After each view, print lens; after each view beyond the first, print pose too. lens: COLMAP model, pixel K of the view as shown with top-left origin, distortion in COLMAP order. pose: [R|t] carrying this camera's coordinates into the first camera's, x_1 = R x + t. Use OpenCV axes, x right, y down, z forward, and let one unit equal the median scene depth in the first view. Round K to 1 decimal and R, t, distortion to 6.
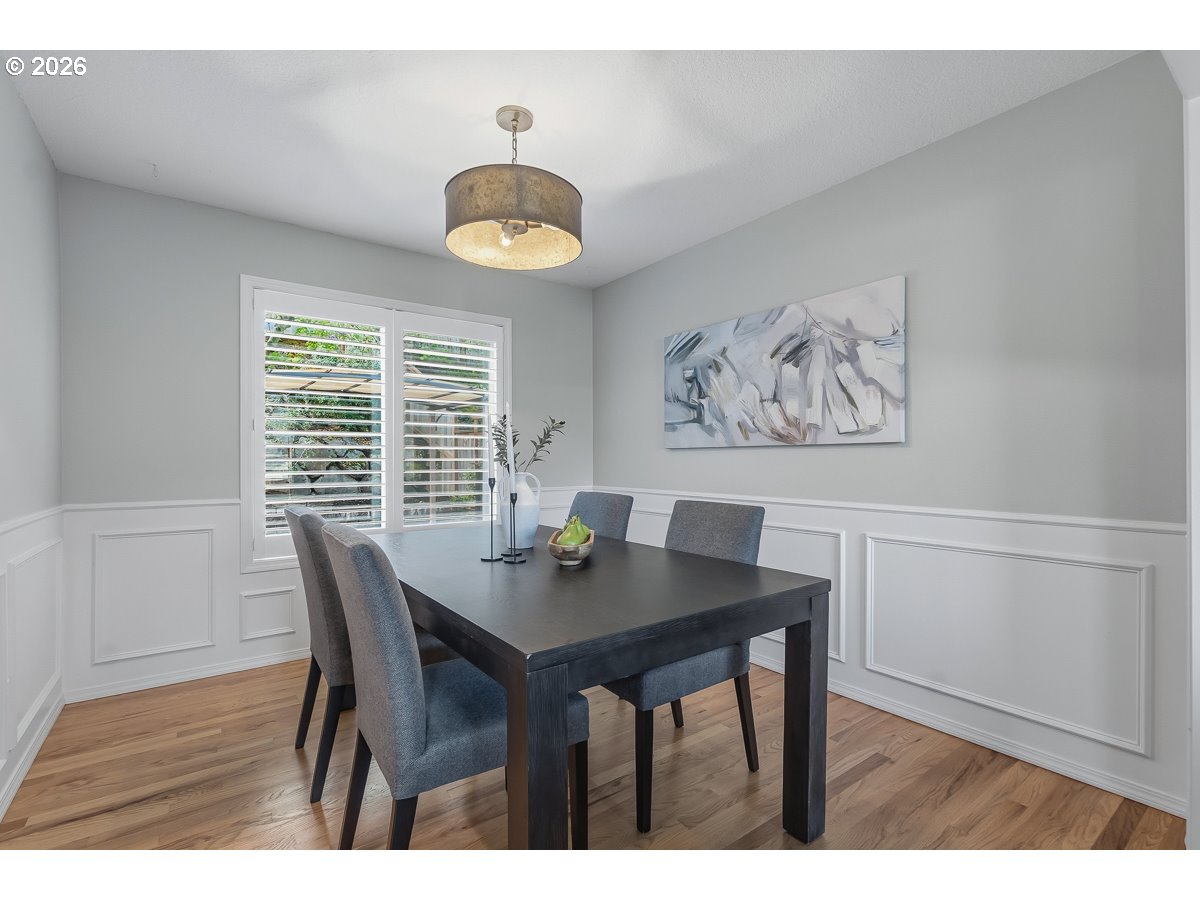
lens RADIAL K [[541.3, 0, 597.0], [0, 541.3, 451.7], [0, 0, 1]] dist [0.000735, 0.000104]
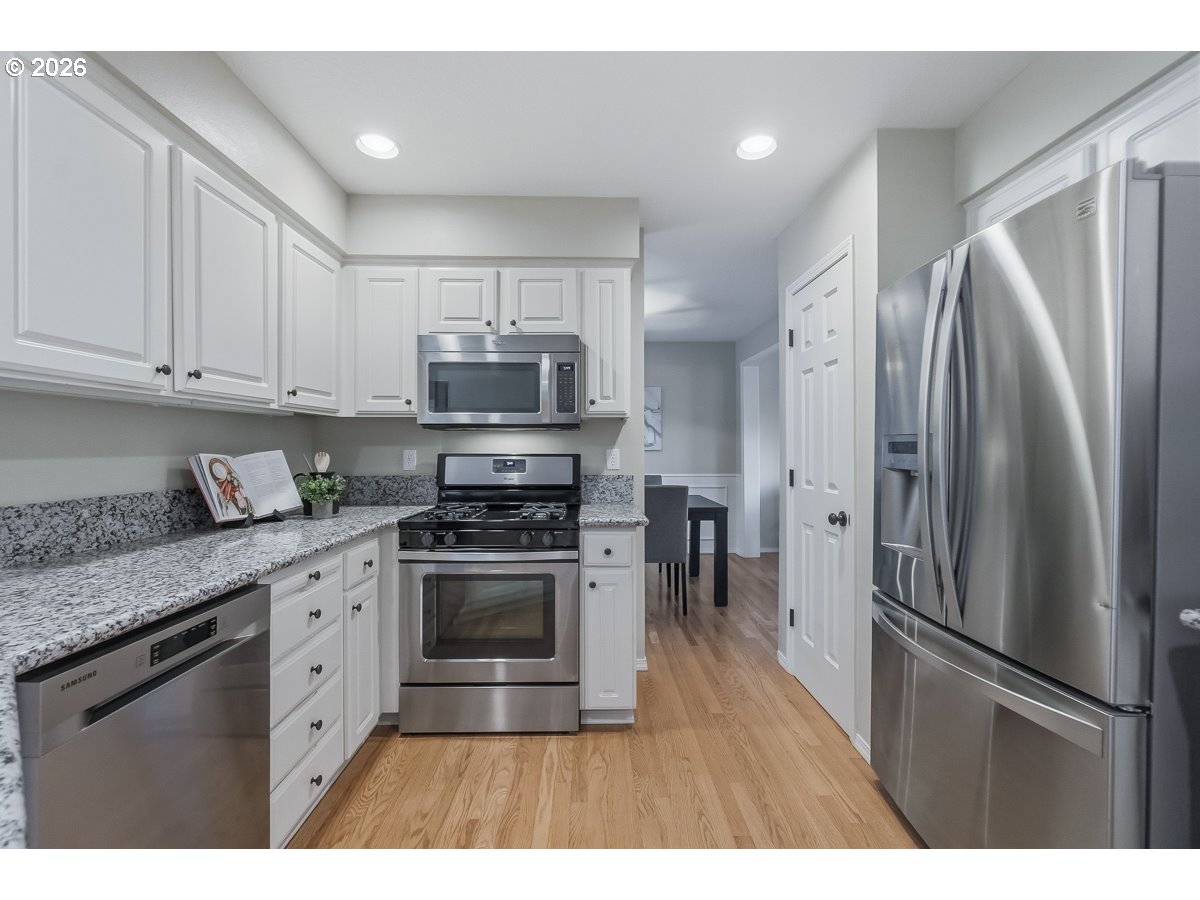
lens RADIAL K [[525.2, 0, 601.0], [0, 525.2, 447.8], [0, 0, 1]] dist [-0.002328, -0.000092]
pose [[0.572547, -0.002847, 0.819867, -1.618152], [-0.004787, 0.999965, 0.006816, -0.042368], [-0.819858, -0.007827, 0.572514, -0.219898]]
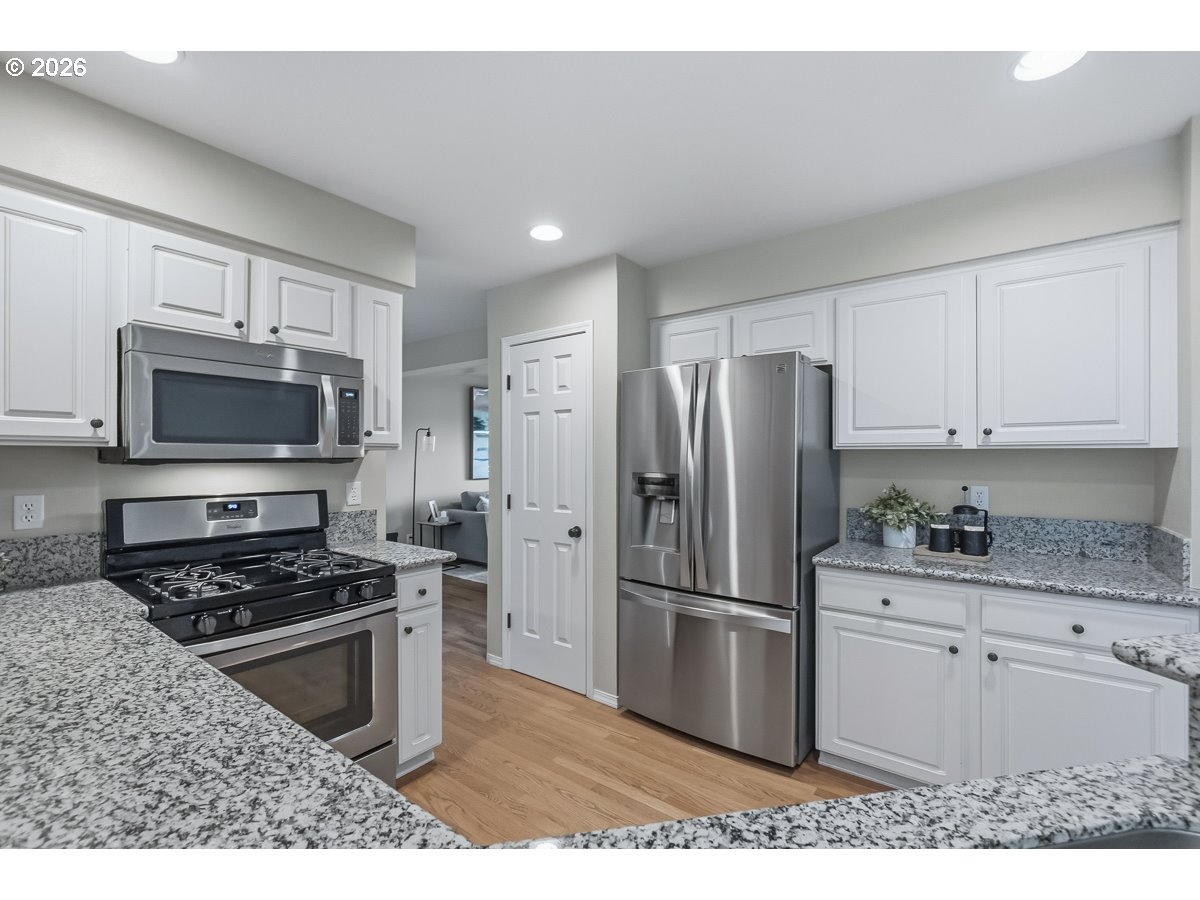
lens RADIAL K [[530.2, 0, 600.9], [0, 530.2, 455.9], [0, 0, 1]] dist [-0.001999, -0.000078]
pose [[-0.286154, -0.001064, 0.958183, -1.807307], [-0.009668, 0.999952, -0.001777, -0.087152], [-0.958135, -0.009772, -0.286151, 0.256547]]
